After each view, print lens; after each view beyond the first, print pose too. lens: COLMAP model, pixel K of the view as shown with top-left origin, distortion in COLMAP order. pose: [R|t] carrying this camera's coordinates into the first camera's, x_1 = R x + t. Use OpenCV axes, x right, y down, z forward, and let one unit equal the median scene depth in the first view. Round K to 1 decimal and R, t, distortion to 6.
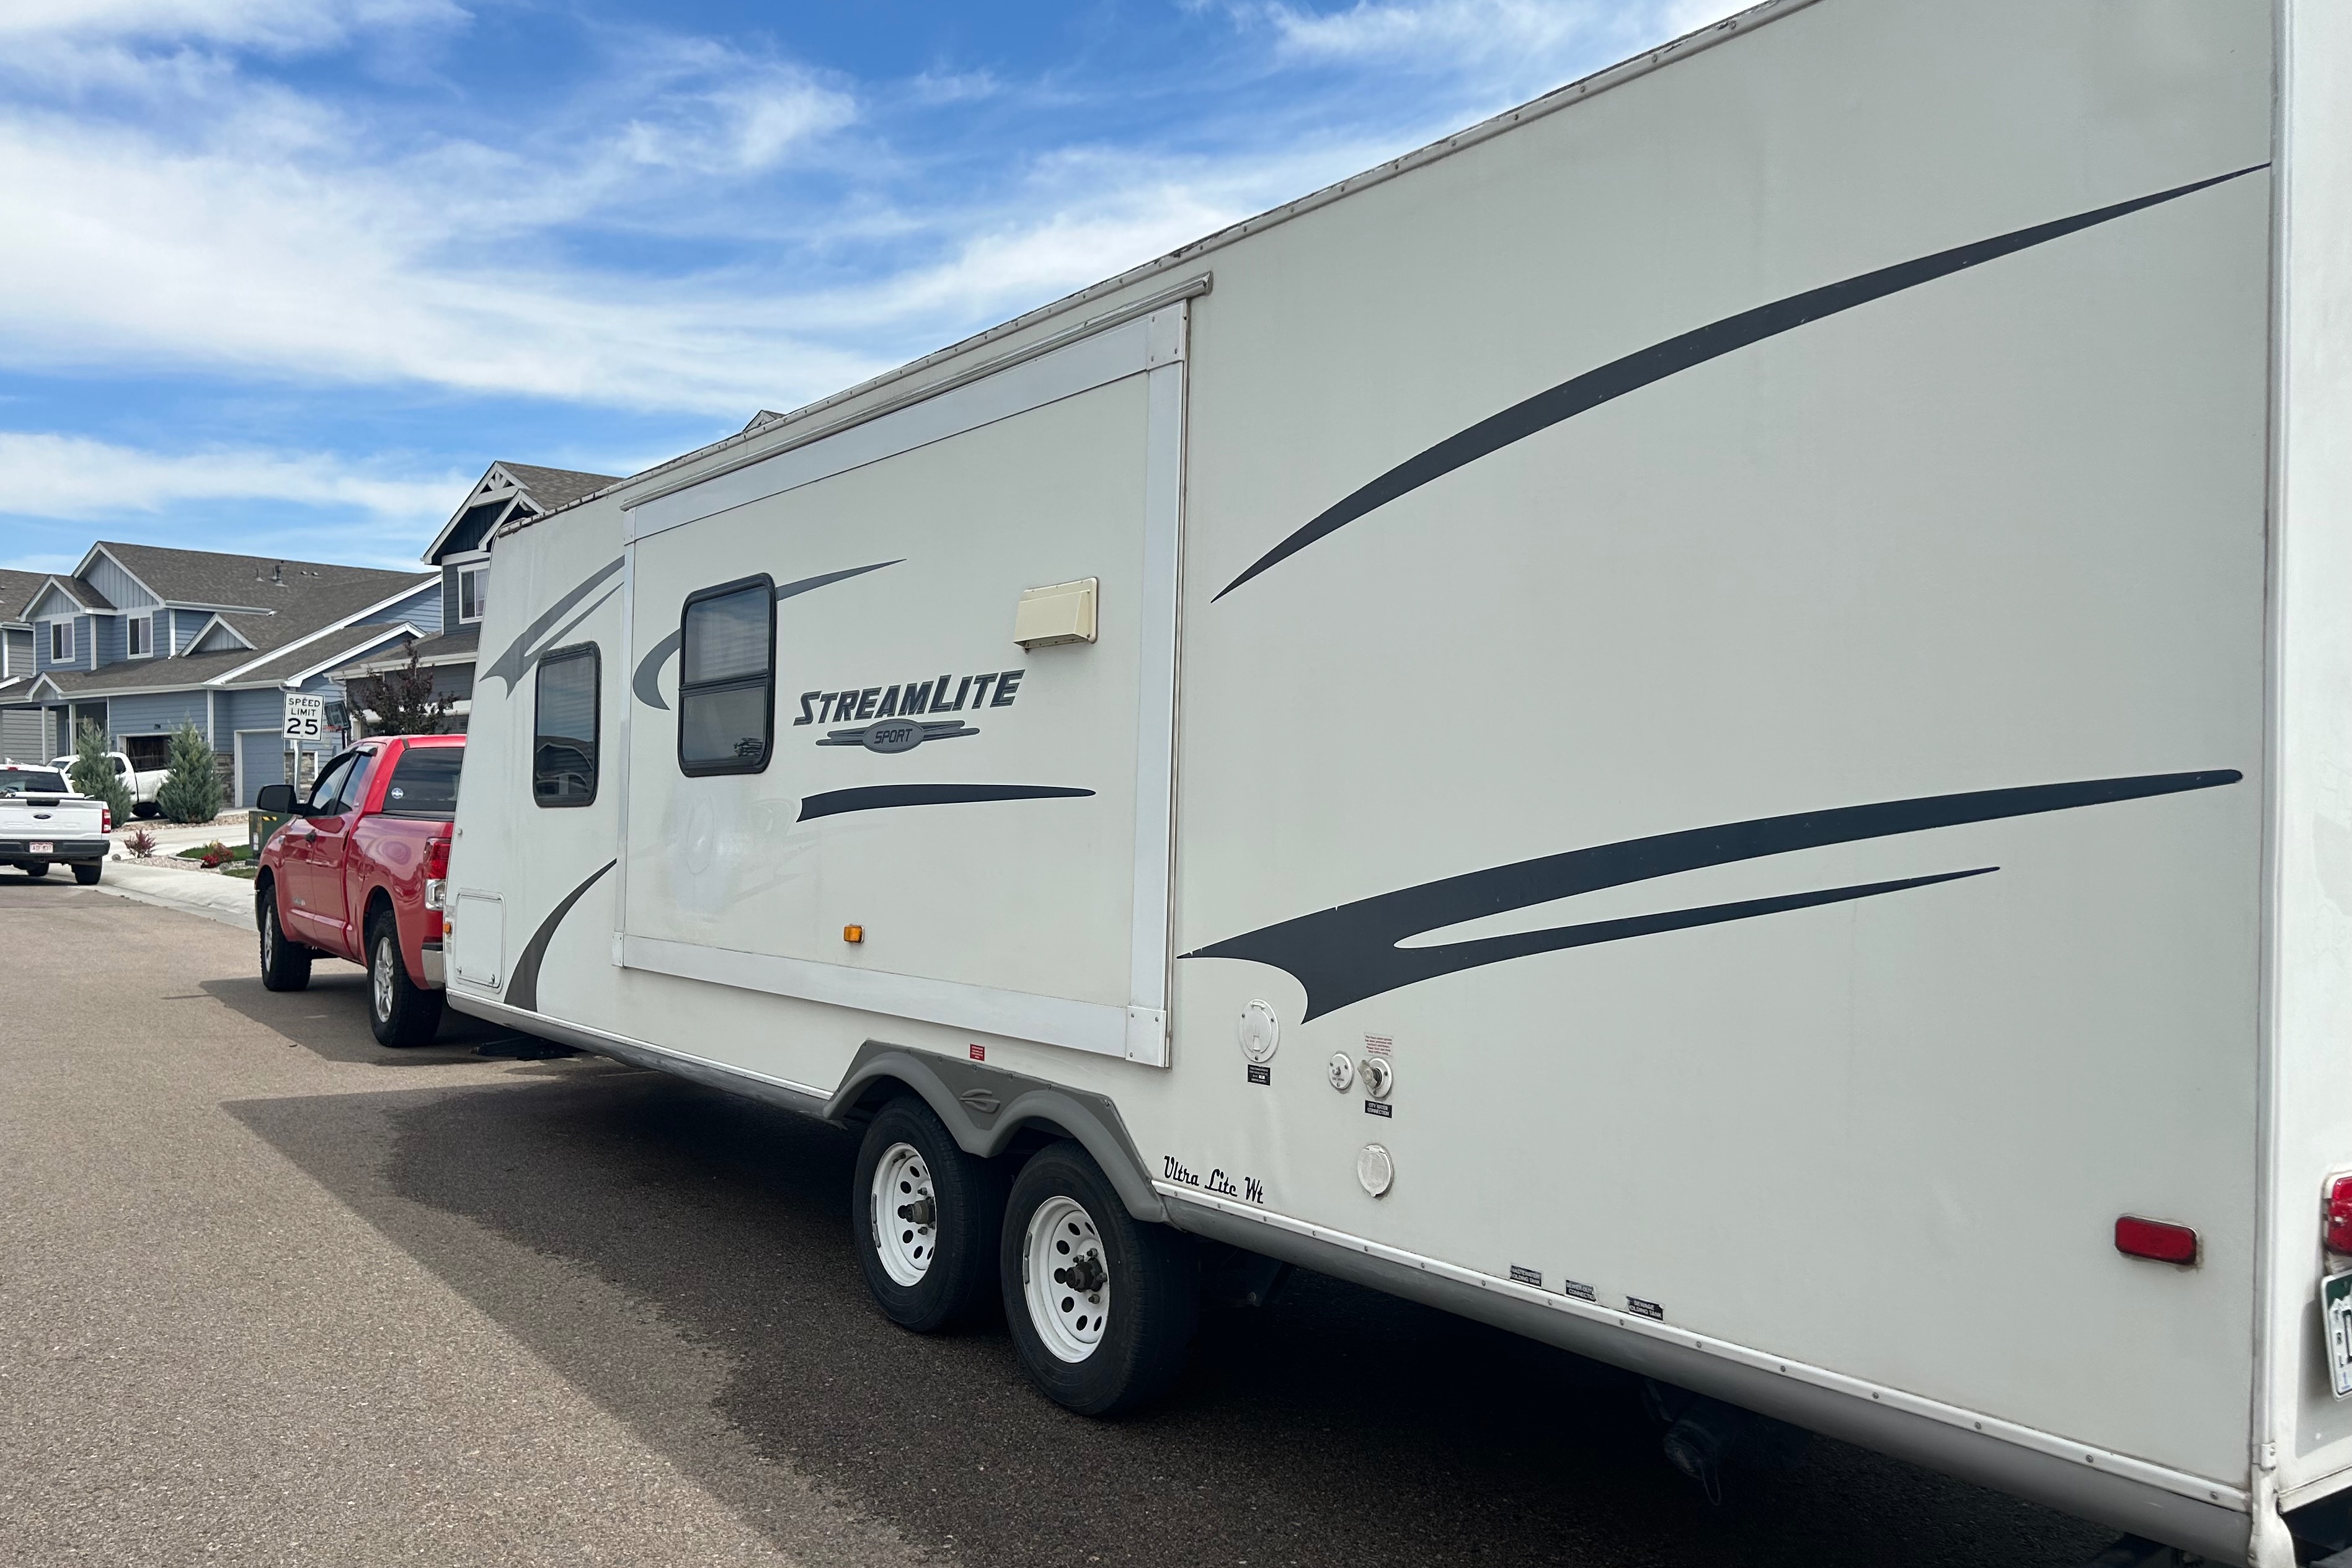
lens RADIAL K [[1861.6, 0, 1176.0], [0, 1861.6, 784.0], [0, 0, 1]] dist [0.094090, -0.090519]
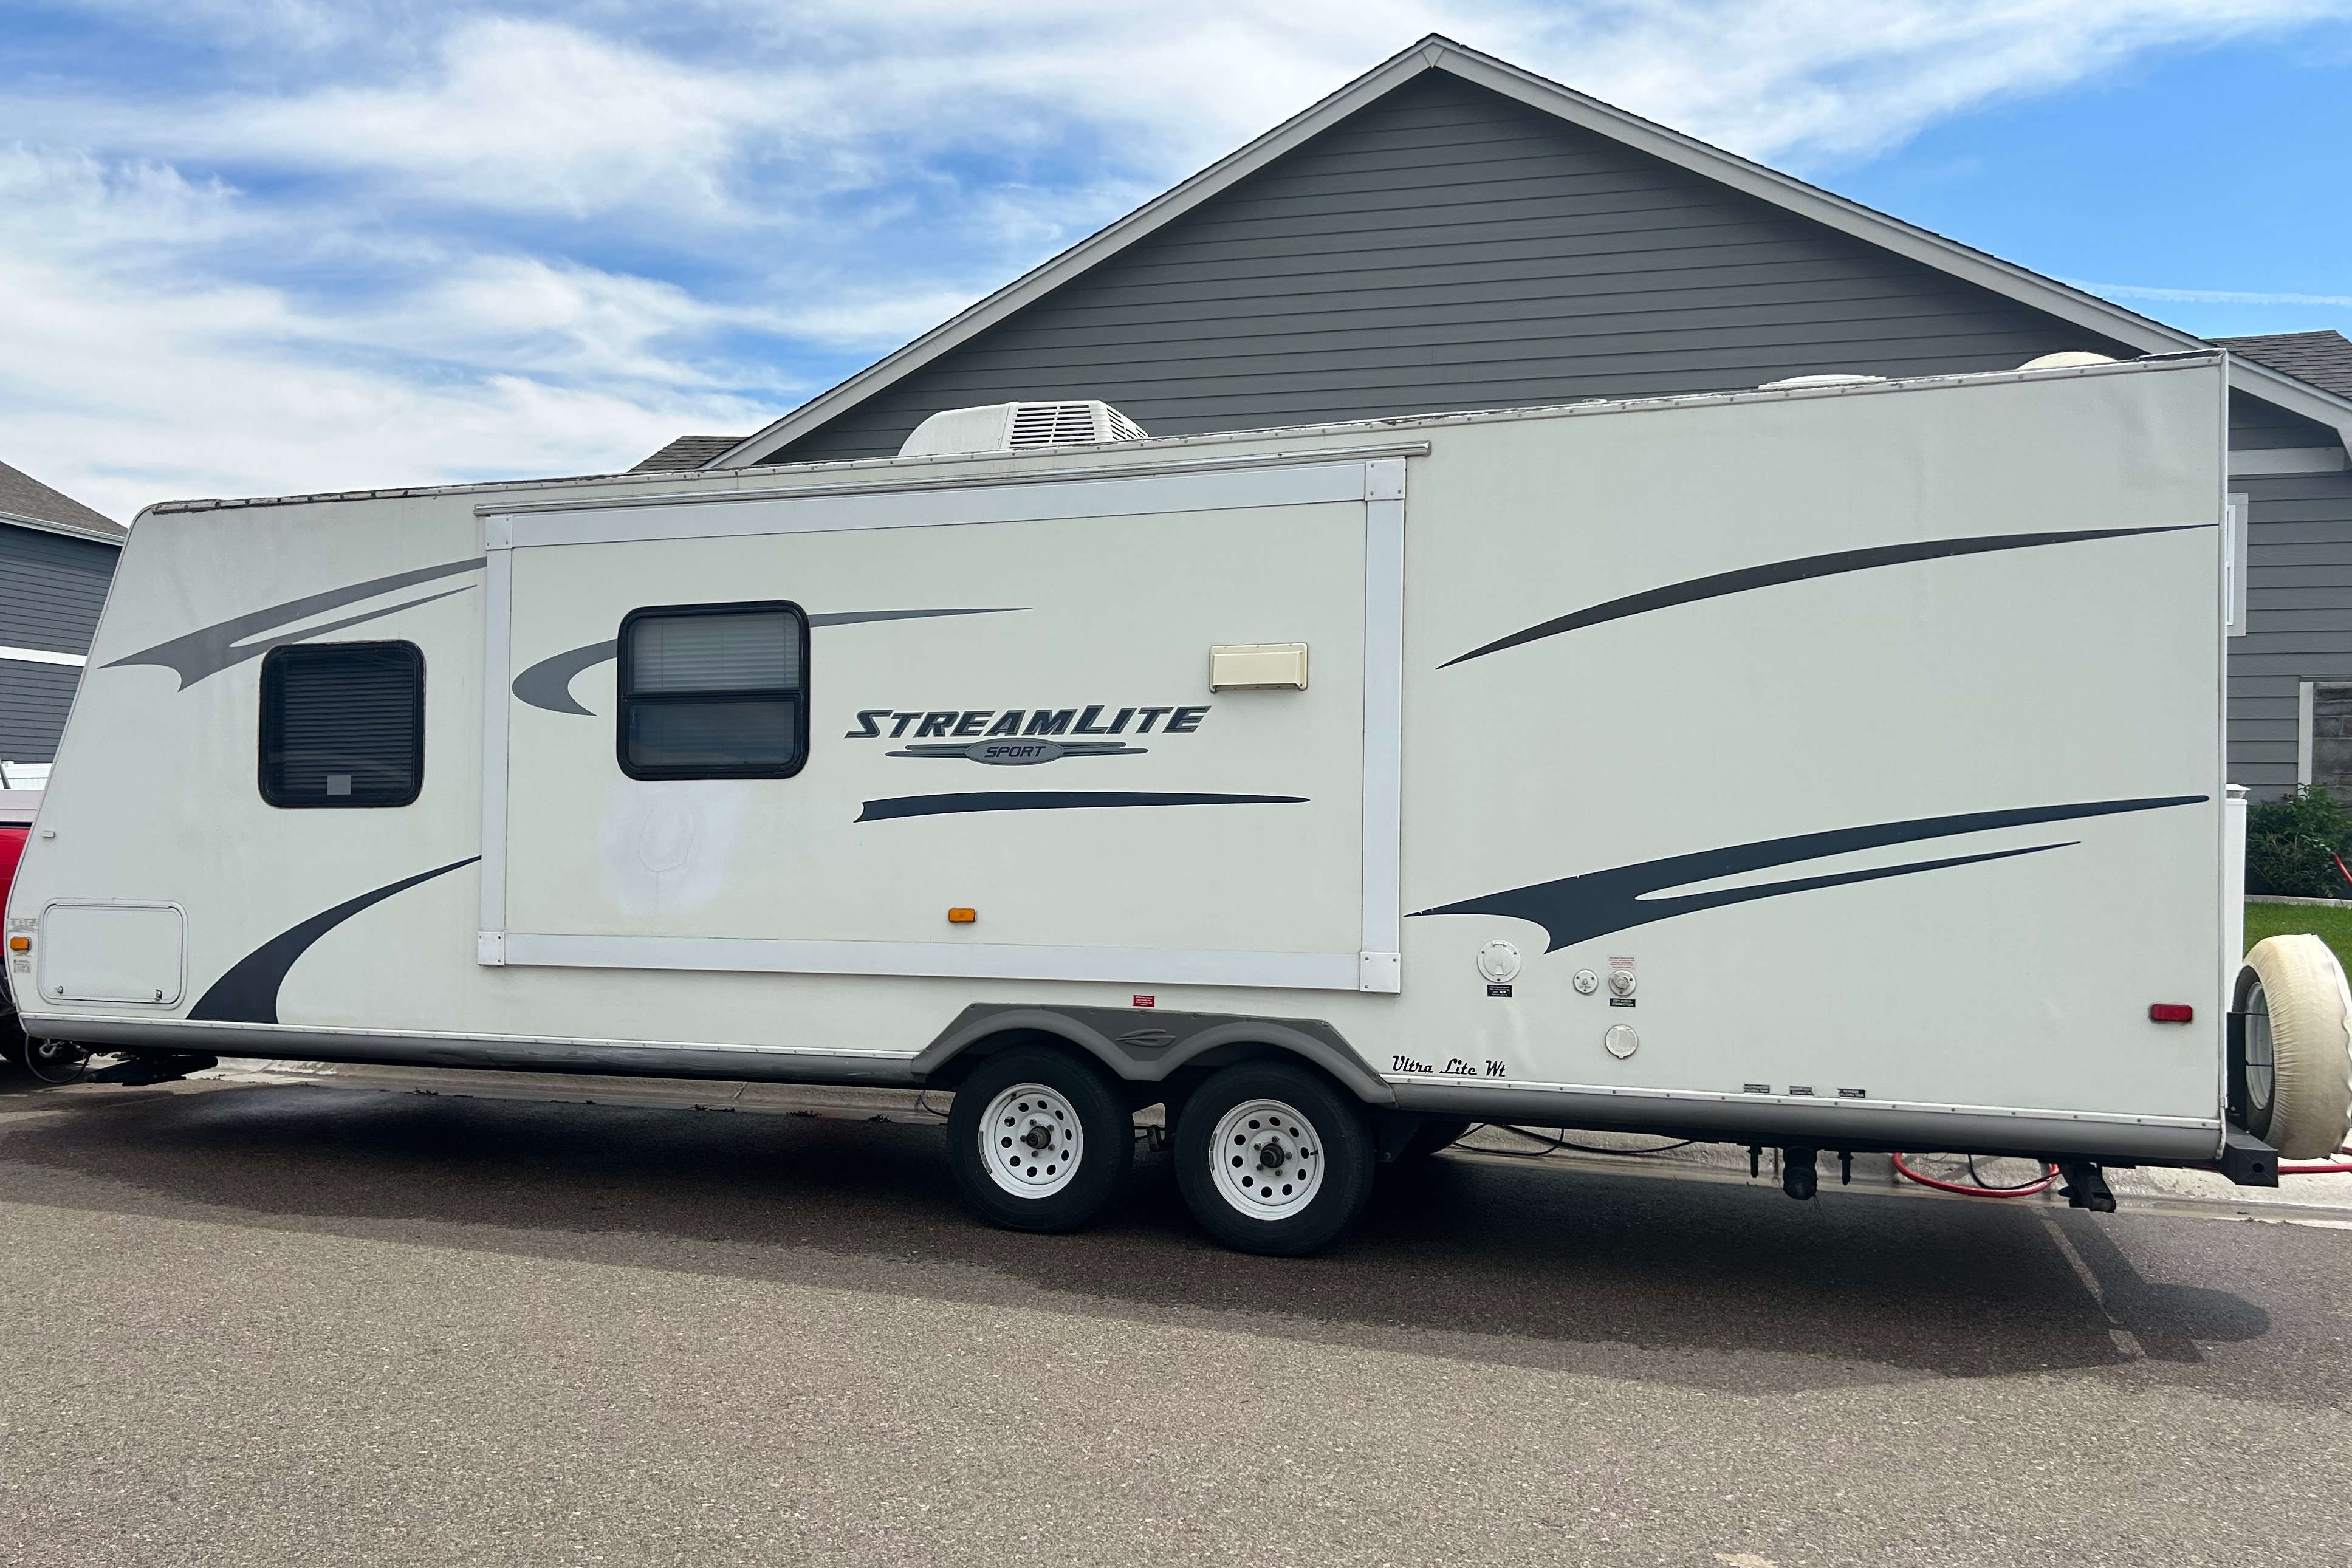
lens RADIAL K [[1747.2, 0, 1176.0], [0, 1747.2, 784.0], [0, 0, 1]] dist [0.062923, -0.058296]
pose [[0.811497, 0.015741, 0.584144, -0.780814], [-0.011994, 0.999875, -0.010281, 0.006423], [-0.584233, 0.001337, 0.811585, 0.011136]]
